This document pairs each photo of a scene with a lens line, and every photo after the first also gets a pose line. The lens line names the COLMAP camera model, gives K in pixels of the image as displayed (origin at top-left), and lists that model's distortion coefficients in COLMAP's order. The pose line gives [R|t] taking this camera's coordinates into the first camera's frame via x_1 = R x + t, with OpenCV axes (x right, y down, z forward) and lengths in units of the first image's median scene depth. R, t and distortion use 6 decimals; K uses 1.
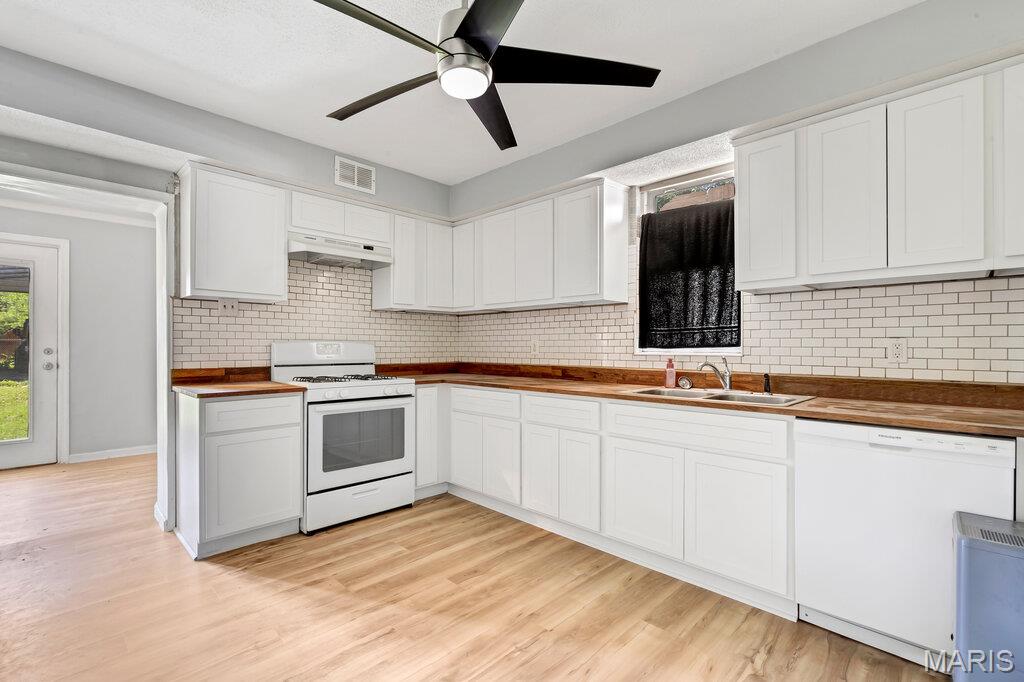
lens RADIAL K [[465.4, 0, 510.9], [0, 465.4, 344.4], [0, 0, 1]] dist [-0.001983, 0.000164]
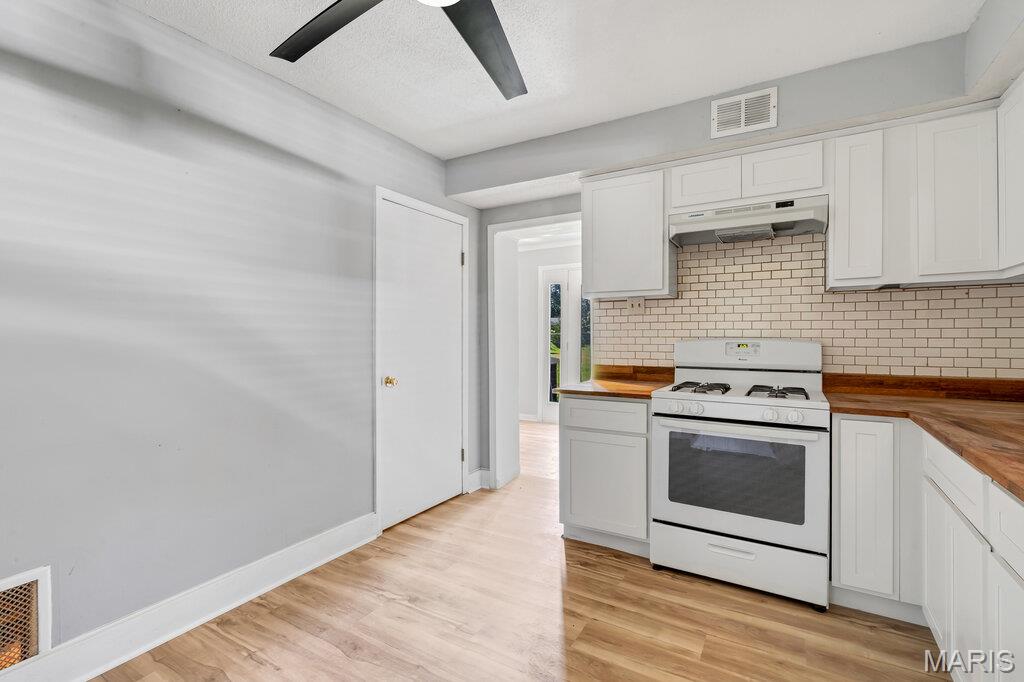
lens RADIAL K [[470.3, 0, 510.9], [0, 470.3, 336.2], [0, 0, 1]] dist [-0.000758, 0.000357]
pose [[0.229038, 0.000288, -0.973418, 0.315955], [0.006475, 0.999977, 0.001820, -0.017494], [0.973396, -0.006719, 0.229031, 0.497081]]
